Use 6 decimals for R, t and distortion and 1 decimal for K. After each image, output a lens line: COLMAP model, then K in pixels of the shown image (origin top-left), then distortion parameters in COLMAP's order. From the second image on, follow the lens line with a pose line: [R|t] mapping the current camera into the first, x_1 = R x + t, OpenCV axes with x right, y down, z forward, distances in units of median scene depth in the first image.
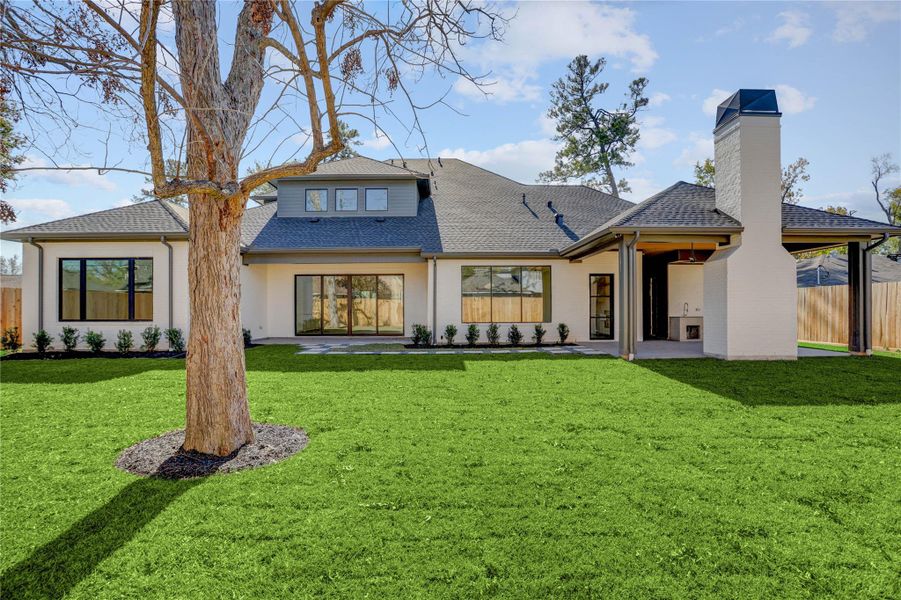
lens RADIAL K [[430.6, 0, 420.2], [0, 430.6, 298.9], [0, 0, 1]] dist [-0.000590, 0.000144]
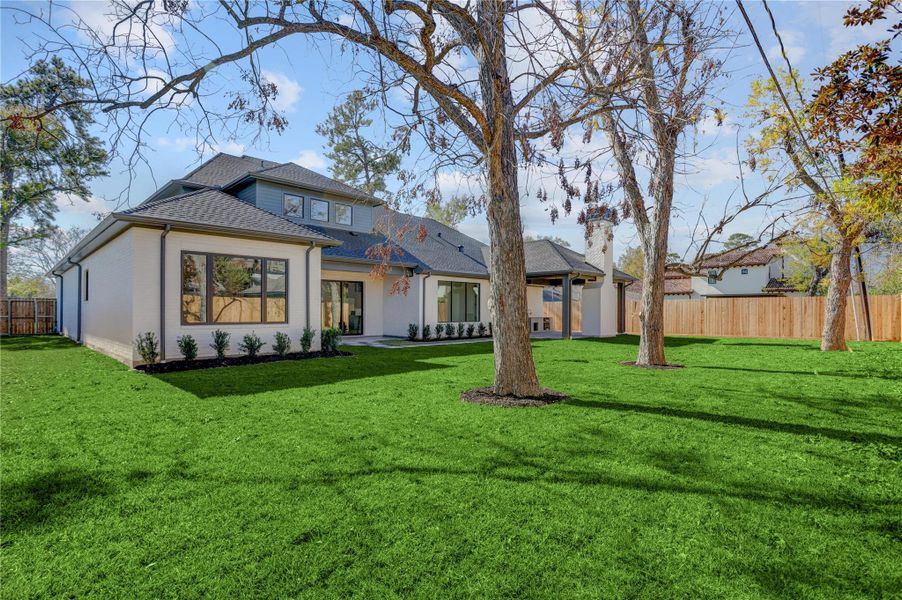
lens RADIAL K [[441.0, 0, 451.8], [0, 441.0, 309.6], [0, 0, 1]] dist [-0.000249, 0.000025]
pose [[0.700970, 0.004767, 0.713175, -1.088350], [-0.013403, 0.999889, 0.006490, 0.007600], [-0.713065, -0.014108, 0.700956, 0.005916]]
